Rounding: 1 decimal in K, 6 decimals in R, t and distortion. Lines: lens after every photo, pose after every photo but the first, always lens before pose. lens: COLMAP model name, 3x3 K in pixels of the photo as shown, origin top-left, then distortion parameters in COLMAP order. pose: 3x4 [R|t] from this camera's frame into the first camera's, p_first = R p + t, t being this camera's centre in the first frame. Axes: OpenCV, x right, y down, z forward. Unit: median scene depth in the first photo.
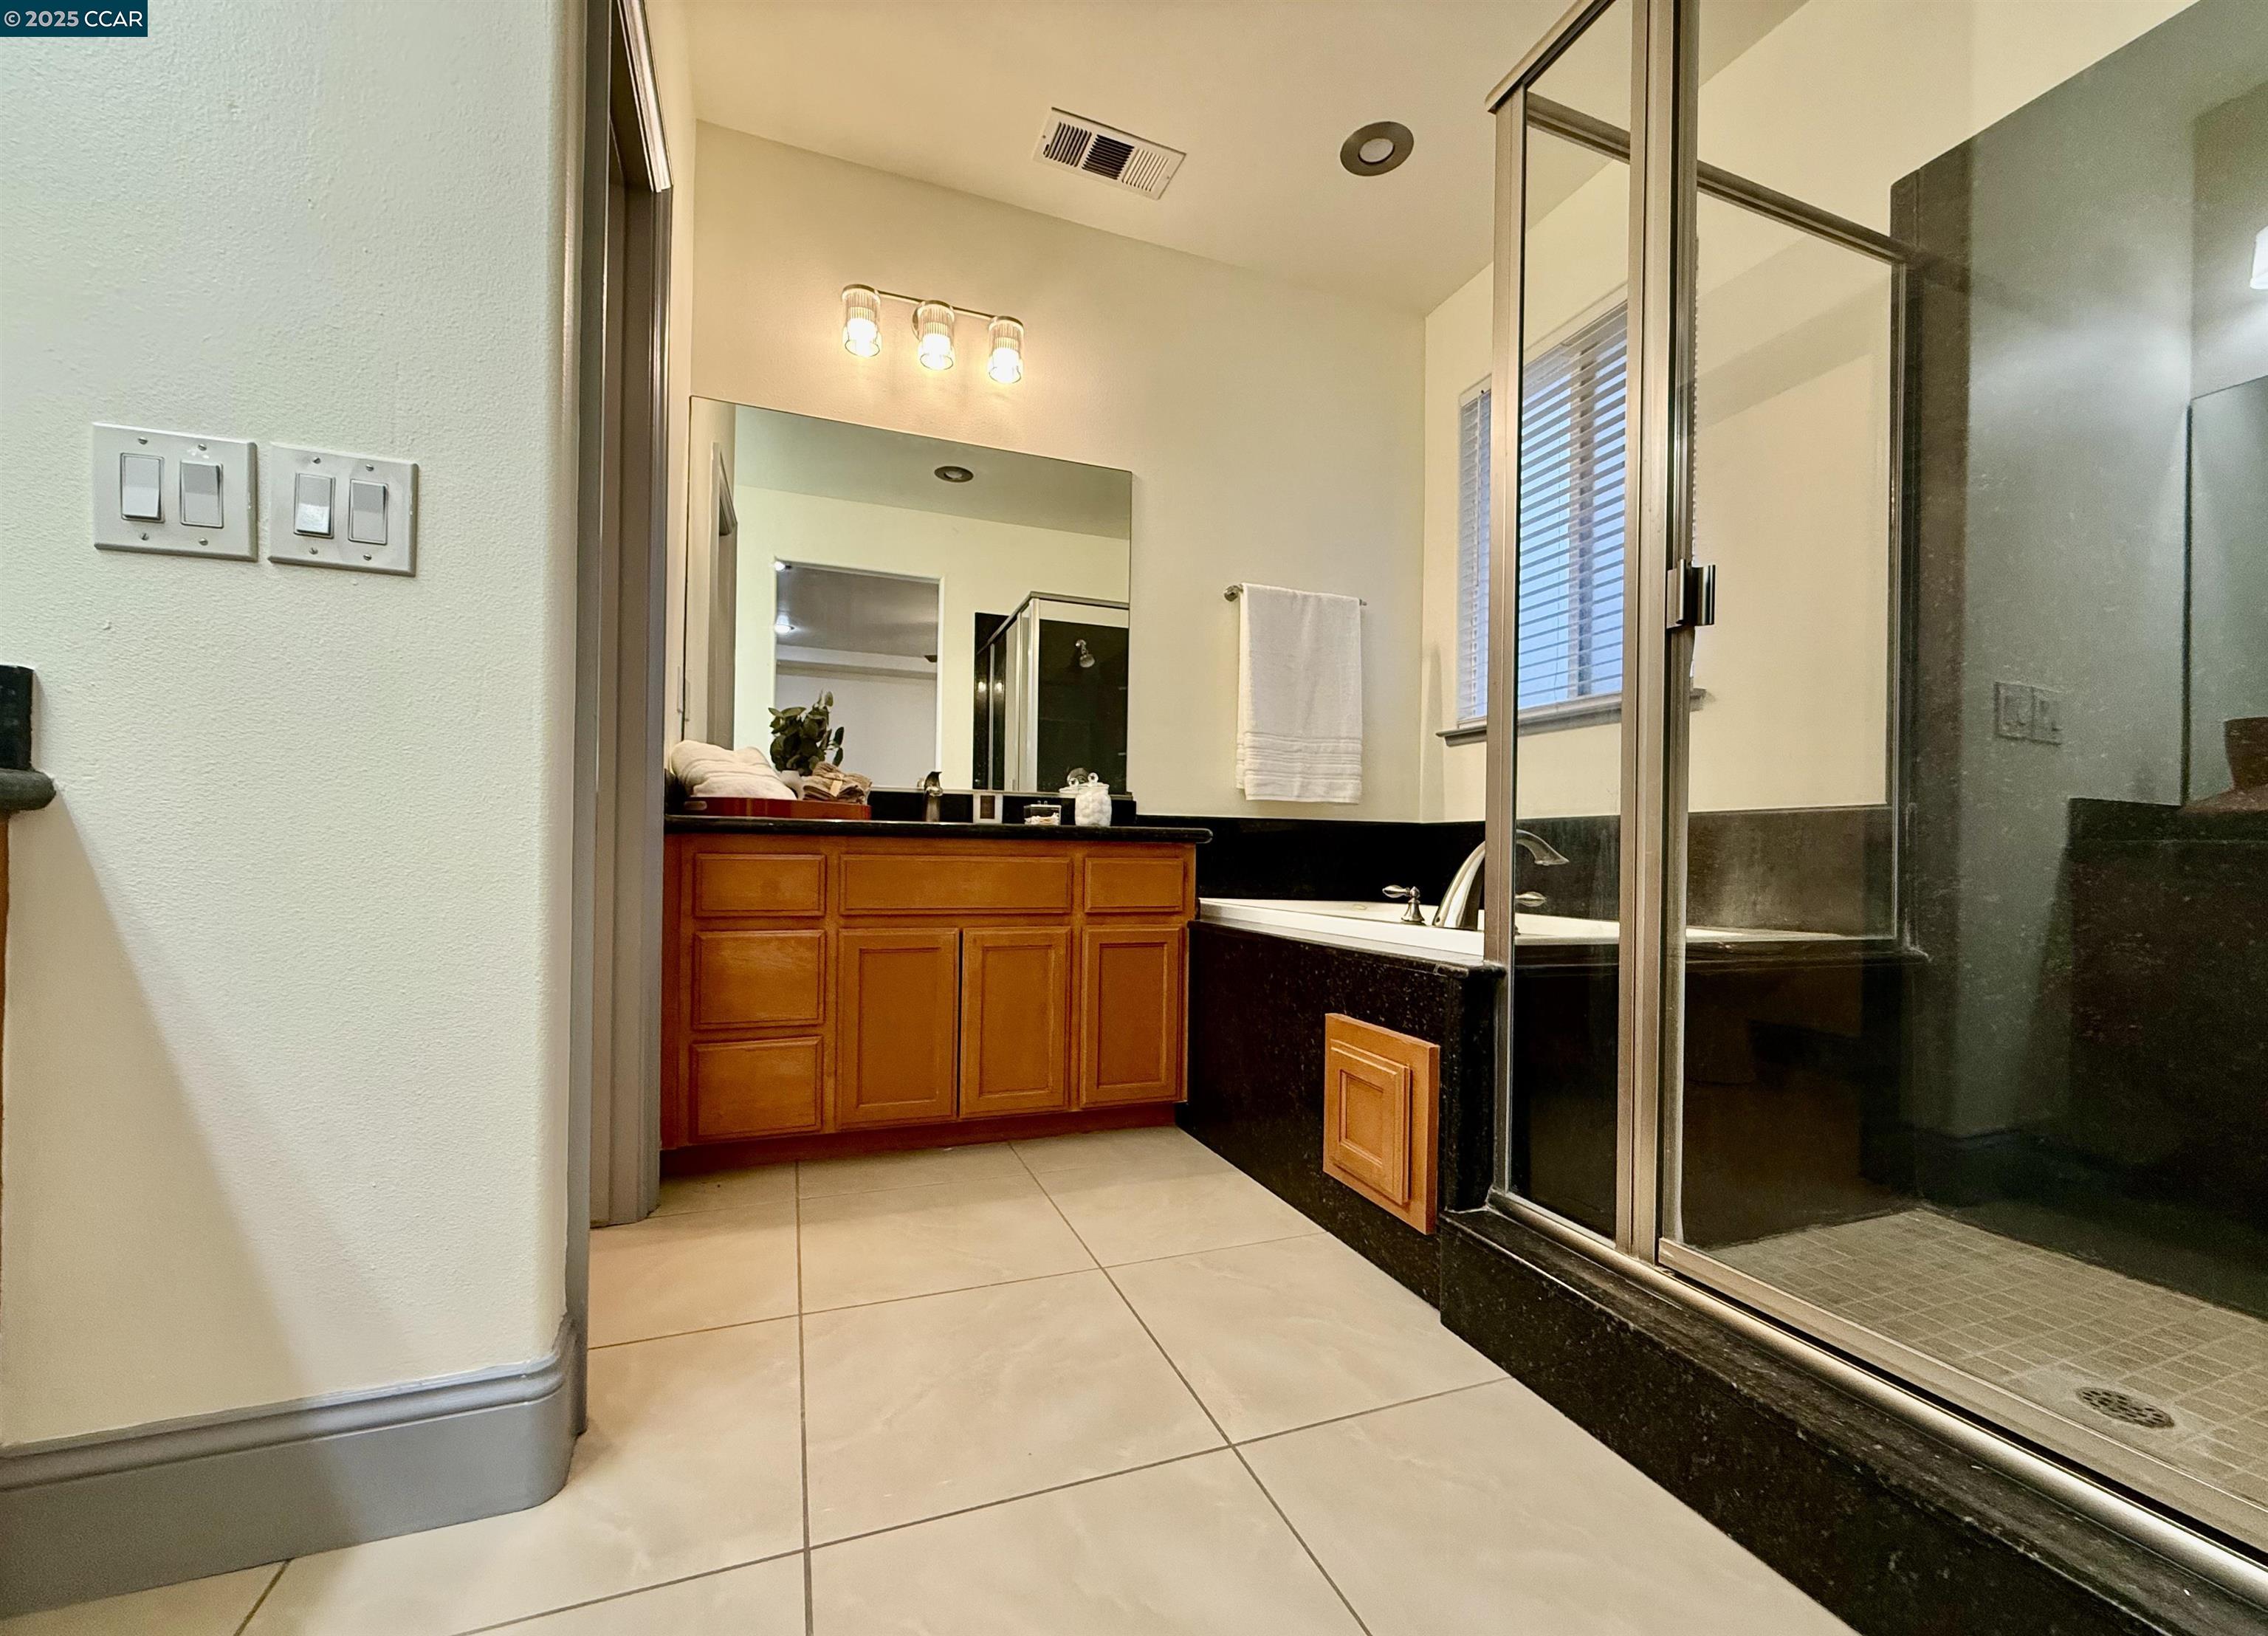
lens RADIAL K [[906.7, 0, 1131.4], [0, 906.7, 850.8], [0, 0, 1]] dist [-0.002661, -0.000049]
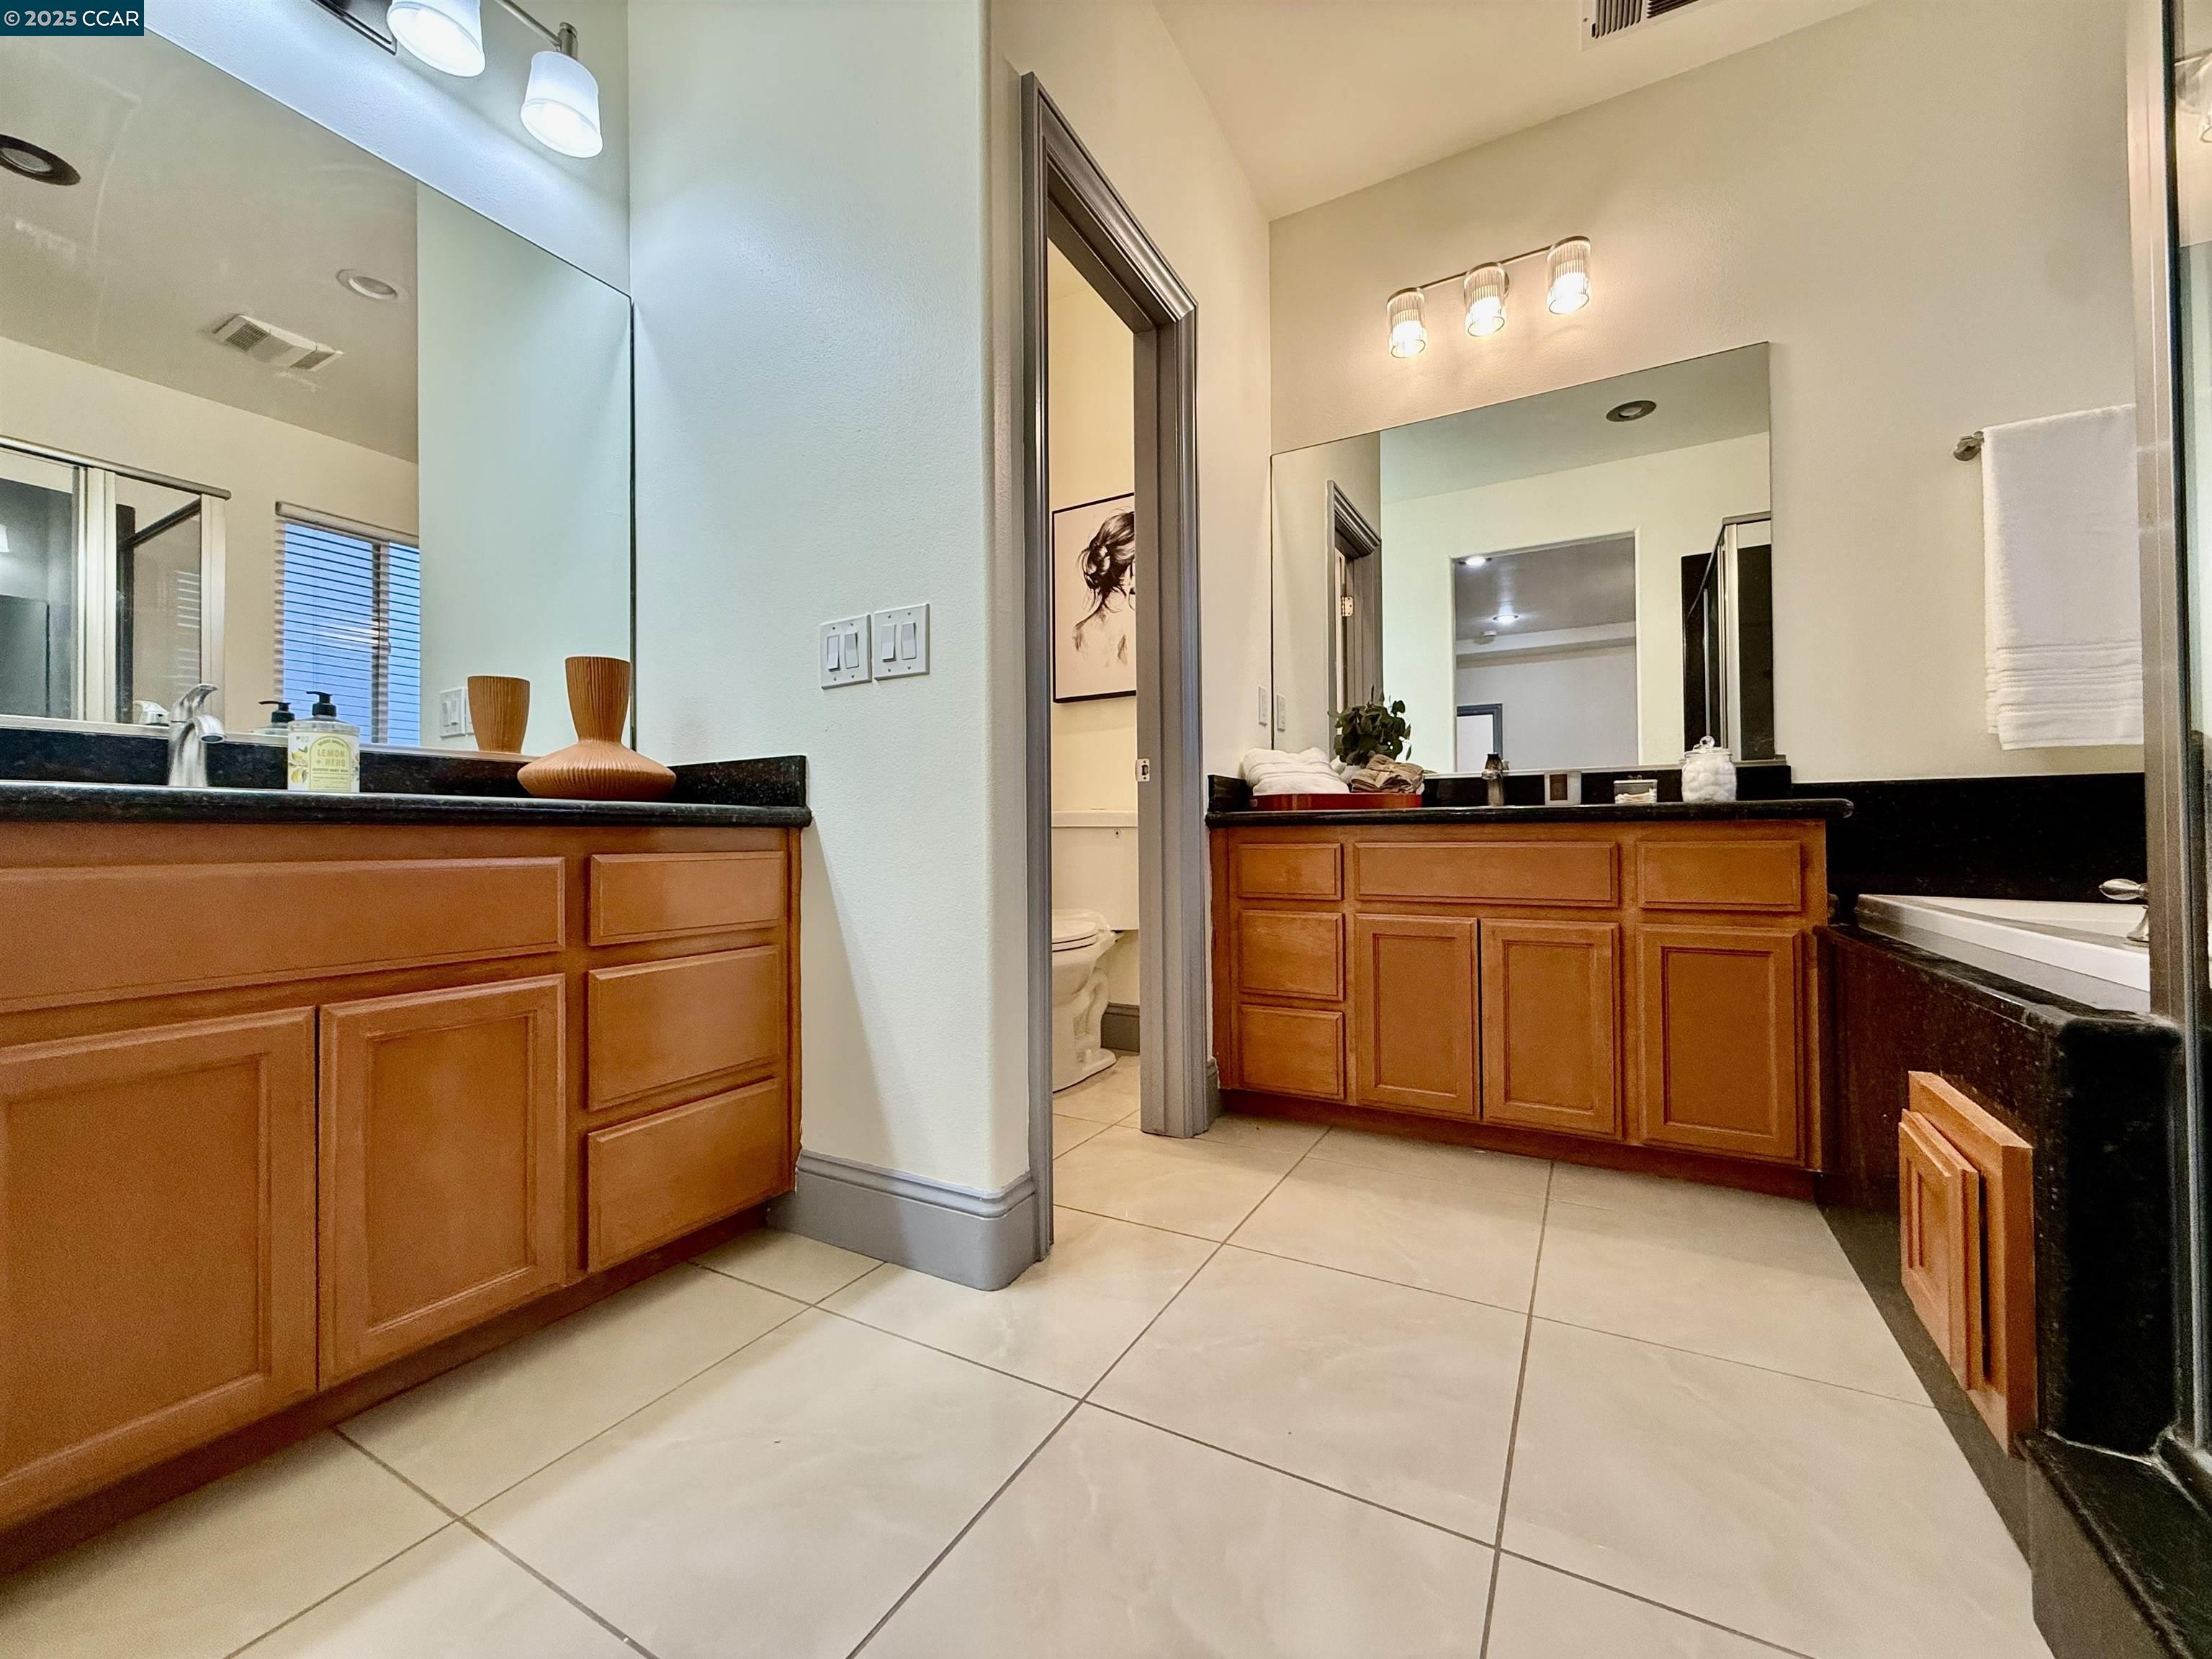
lens RADIAL K [[879.4, 0, 1089.6], [0, 879.4, 827.5], [0, 0, 1]] dist [-0.001808, 0.000526]
pose [[0.638393, -0.029592, -0.769141, 0.255913], [0.017995, 0.999561, -0.023522, 0.004812], [0.769500, 0.001176, 0.638646, 0.099174]]
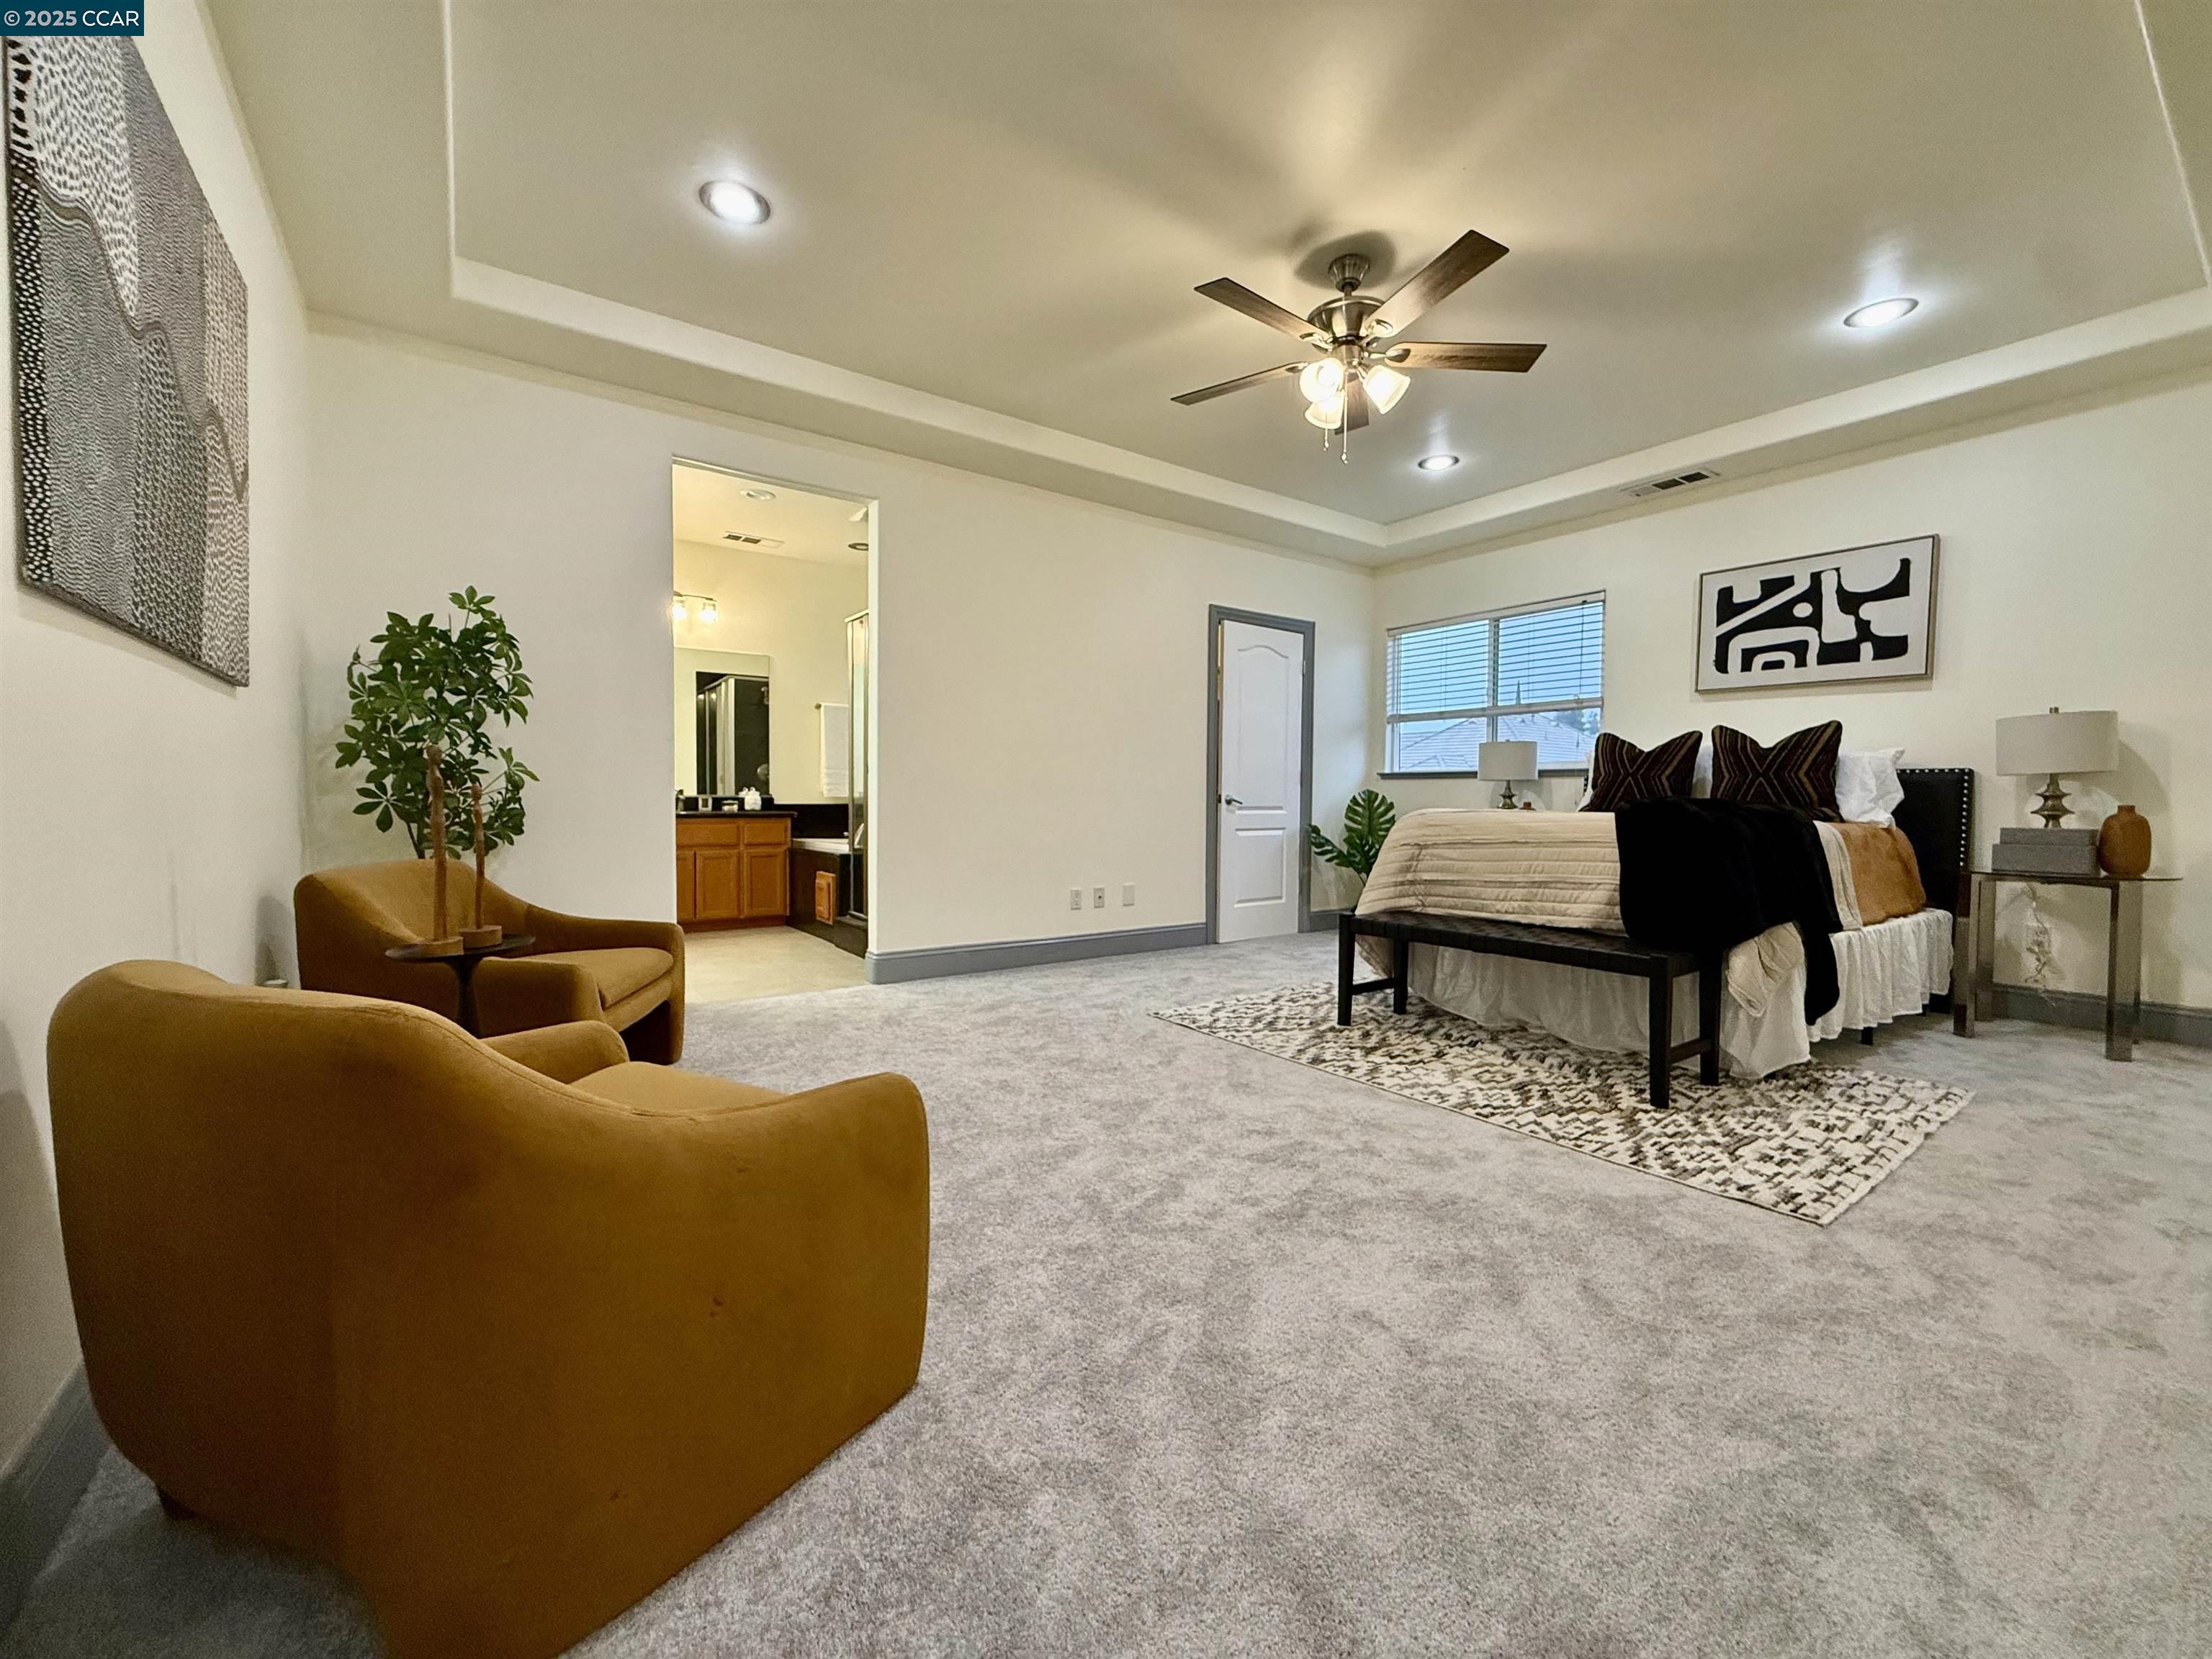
lens RADIAL K [[879.4, 0, 1095.9], [0, 879.4, 822.8], [0, 0, 1]] dist [-0.001808, 0.000526]
pose [[0.967381, -0.017054, 0.252749, 0.303493], [0.011434, 0.999654, 0.023687, -0.046079], [-0.253066, -0.020025, 0.967242, -1.810163]]
